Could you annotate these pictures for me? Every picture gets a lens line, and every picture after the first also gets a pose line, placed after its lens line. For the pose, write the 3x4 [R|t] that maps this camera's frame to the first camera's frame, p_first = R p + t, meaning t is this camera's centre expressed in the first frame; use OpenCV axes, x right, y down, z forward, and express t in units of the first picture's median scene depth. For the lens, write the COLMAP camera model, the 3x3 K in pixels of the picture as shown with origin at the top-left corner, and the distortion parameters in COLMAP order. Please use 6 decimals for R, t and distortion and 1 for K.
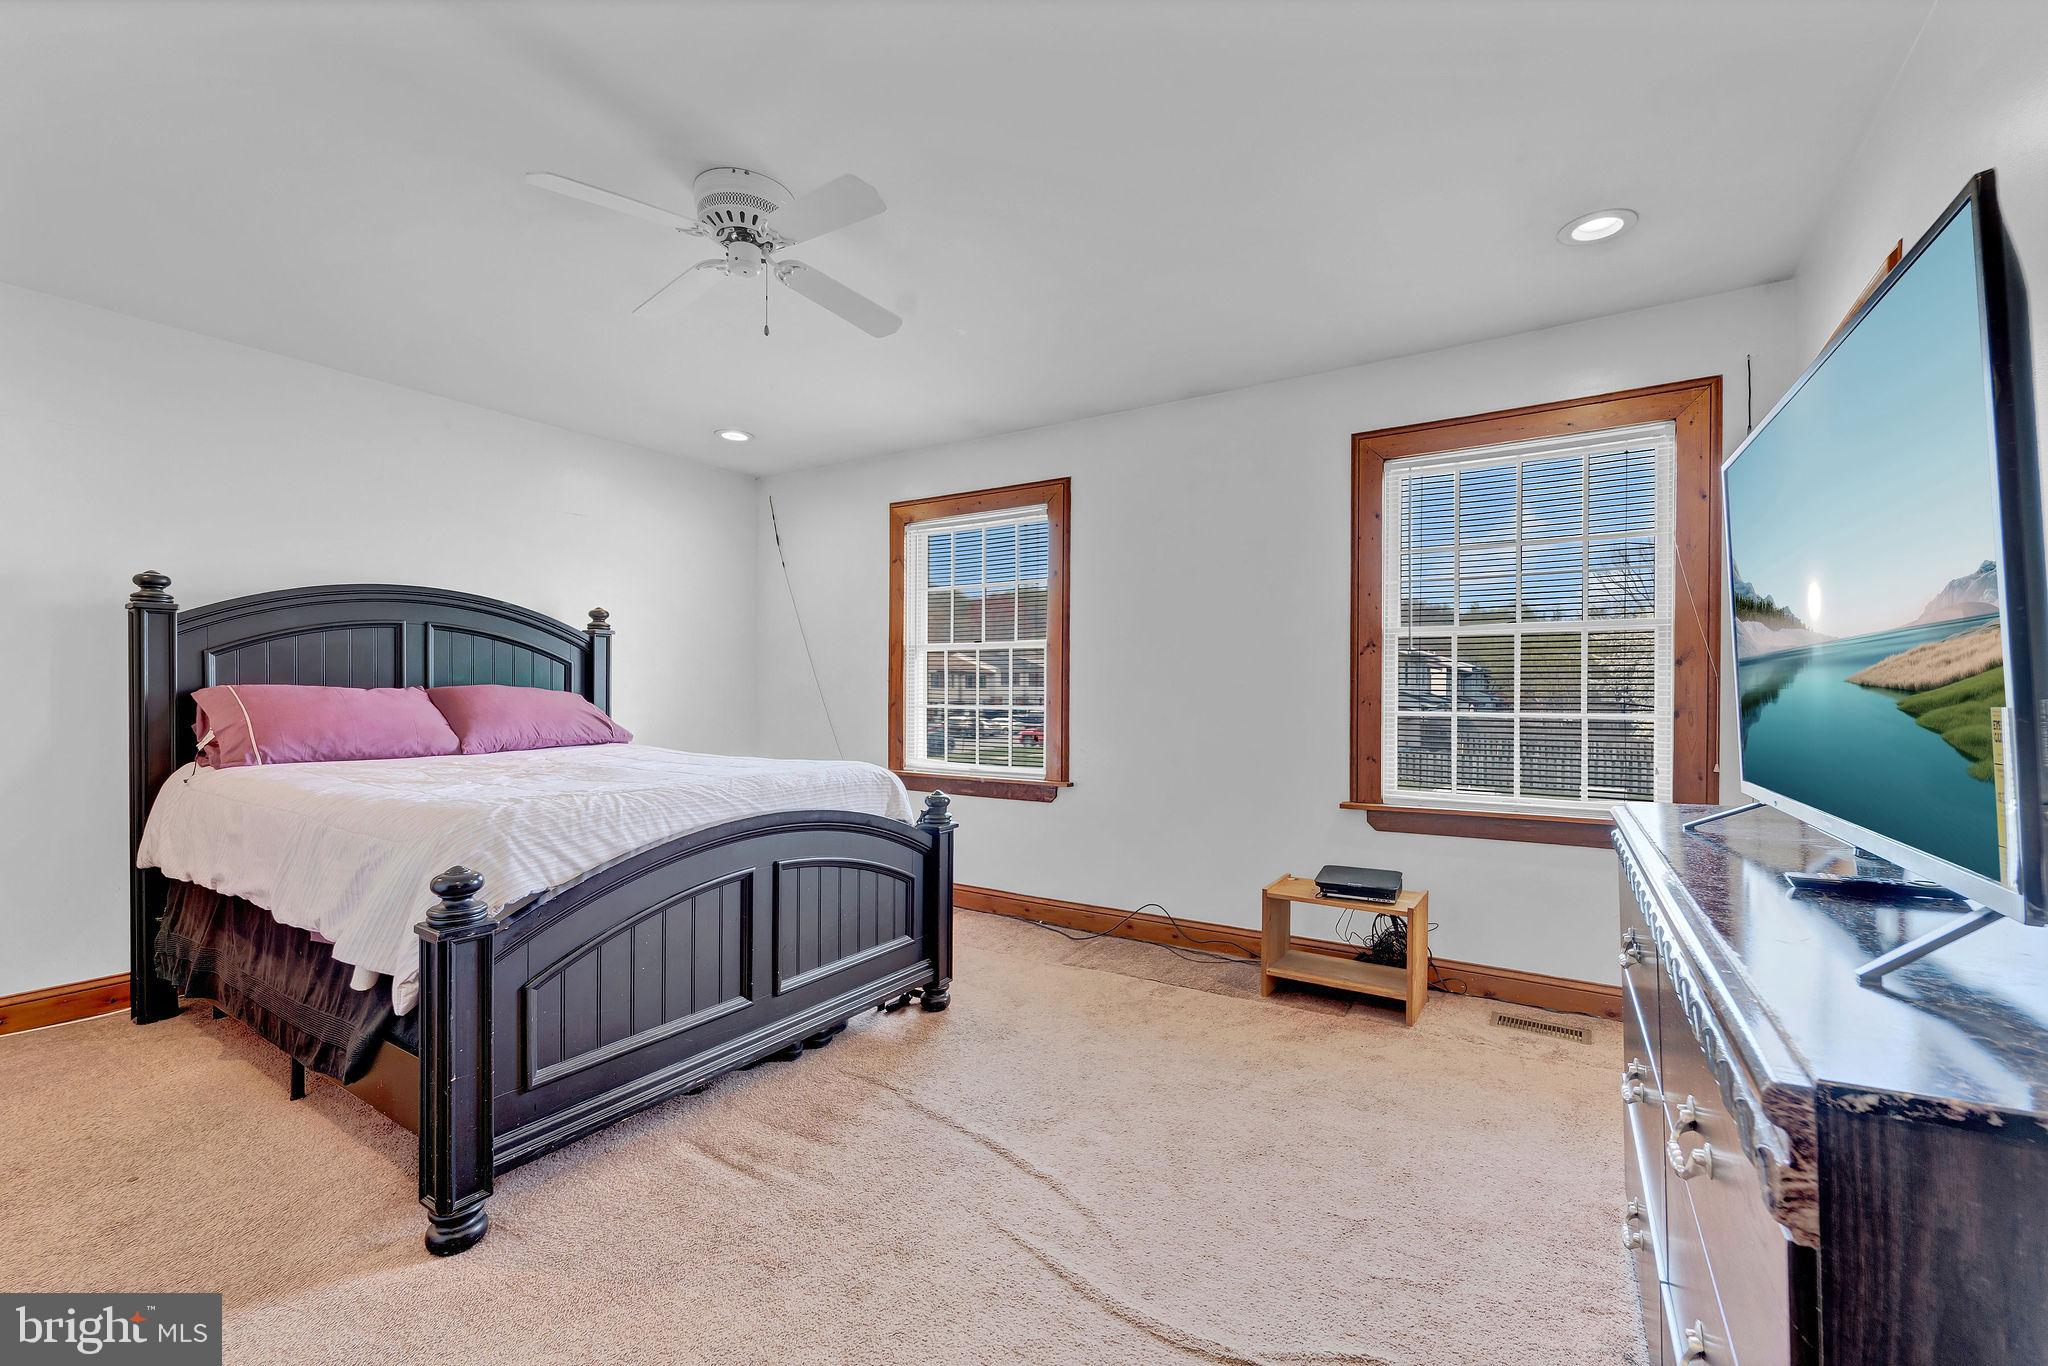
lens RADIAL K [[847.2, 0, 1031.5], [0, 847.2, 686.7], [0, 0, 1]] dist [0.011593, -0.000372]
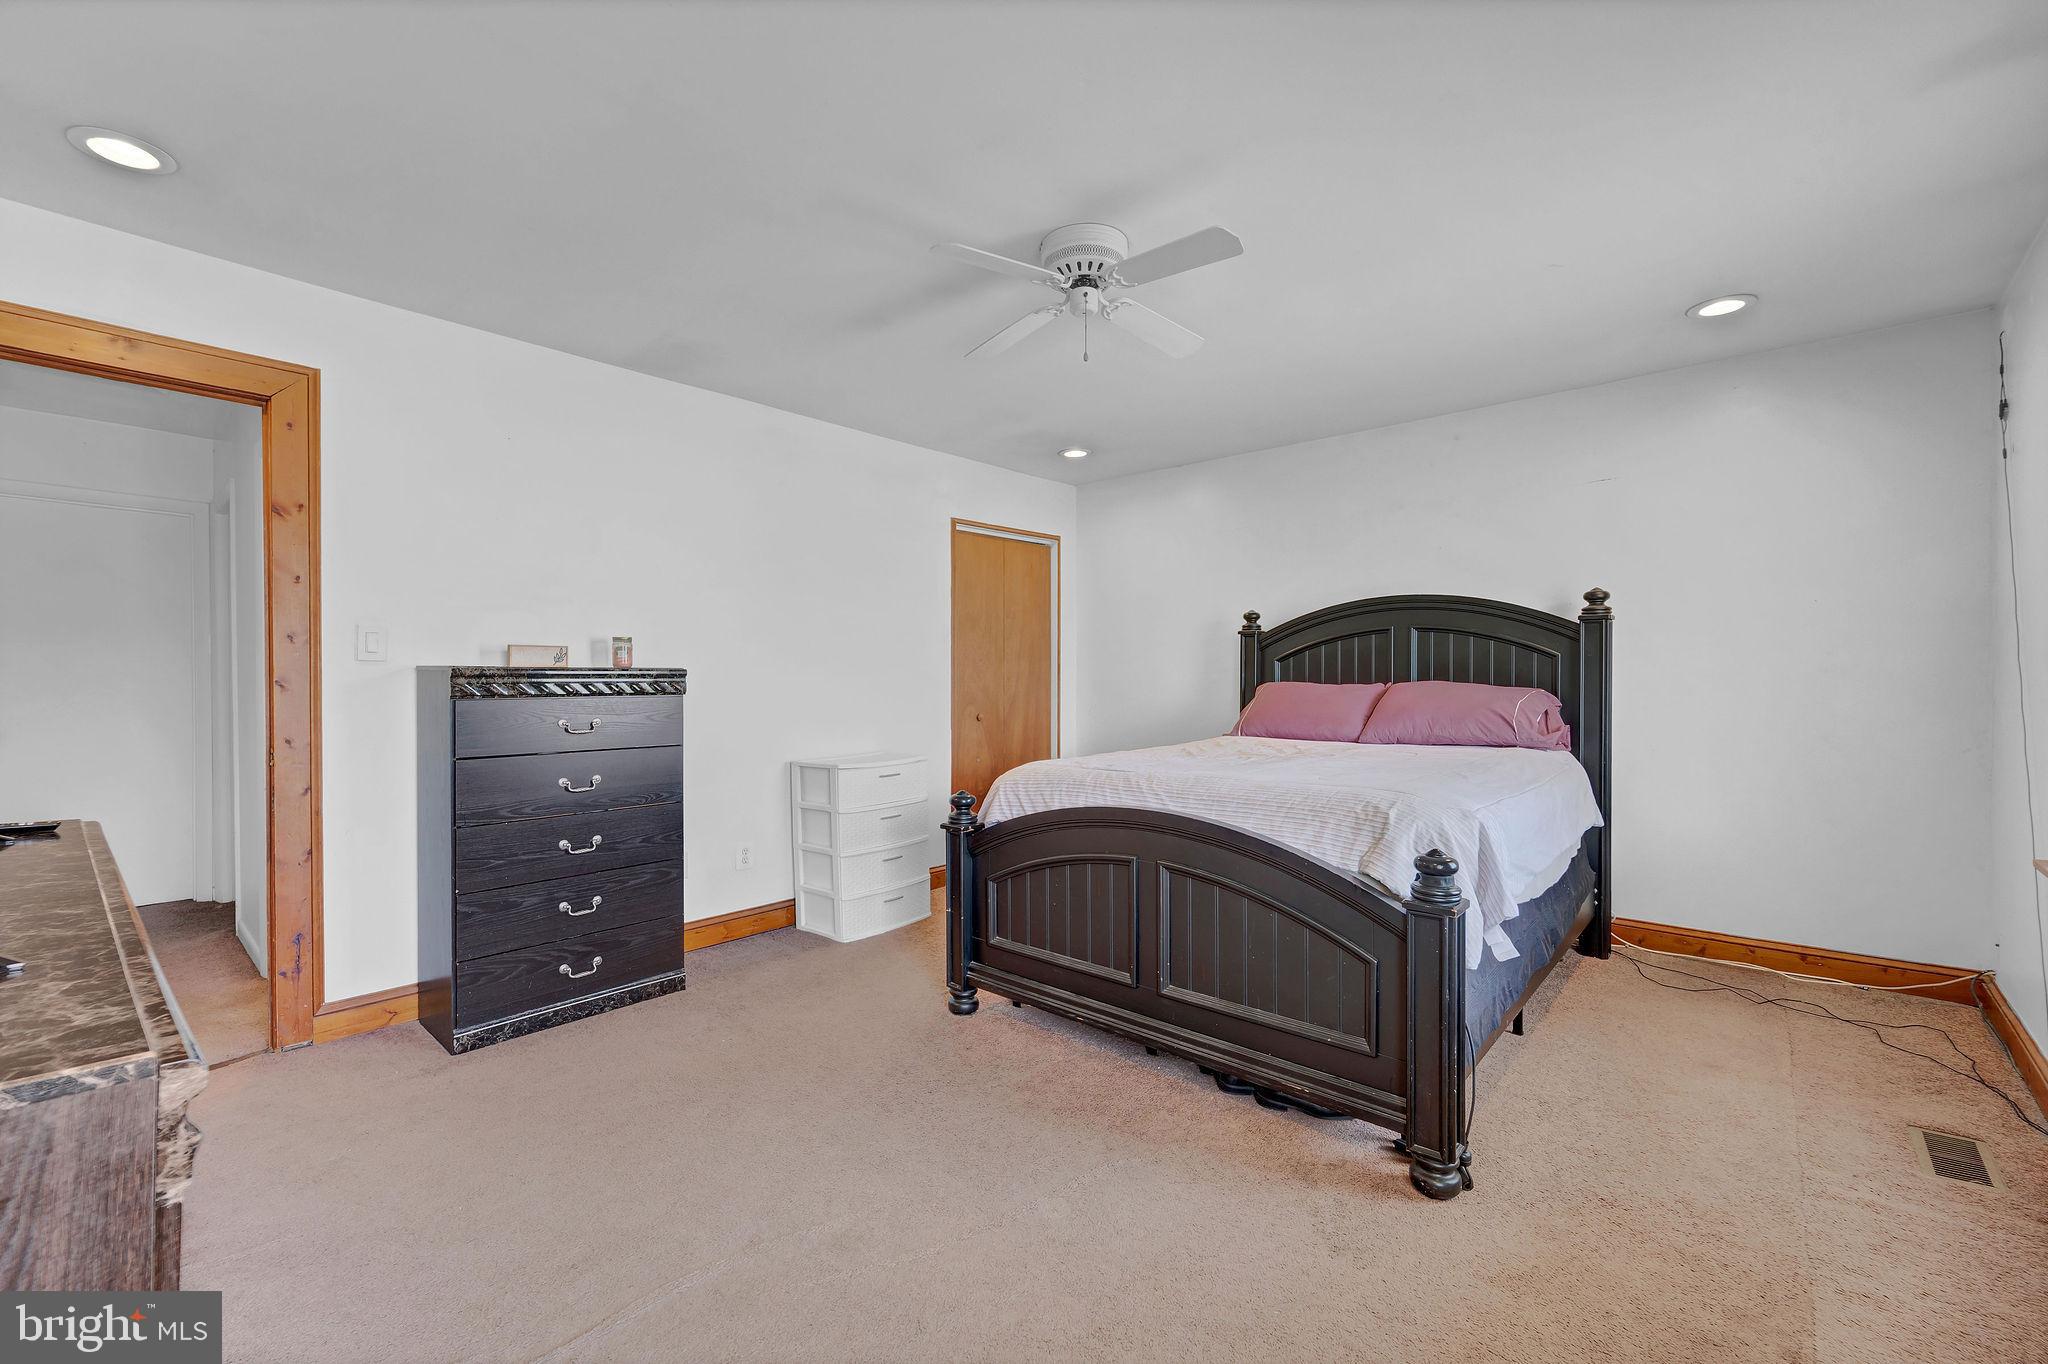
lens RADIAL K [[847.2, 0, 1031.5], [0, 847.2, 685.7], [0, 0, 1]] dist [0.011593, -0.000372]
pose [[-0.158904, 0.005325, -0.987280, 0.587971], [0.003334, 0.999983, 0.004856, -0.003895], [0.987288, -0.002520, -0.158919, 0.839342]]
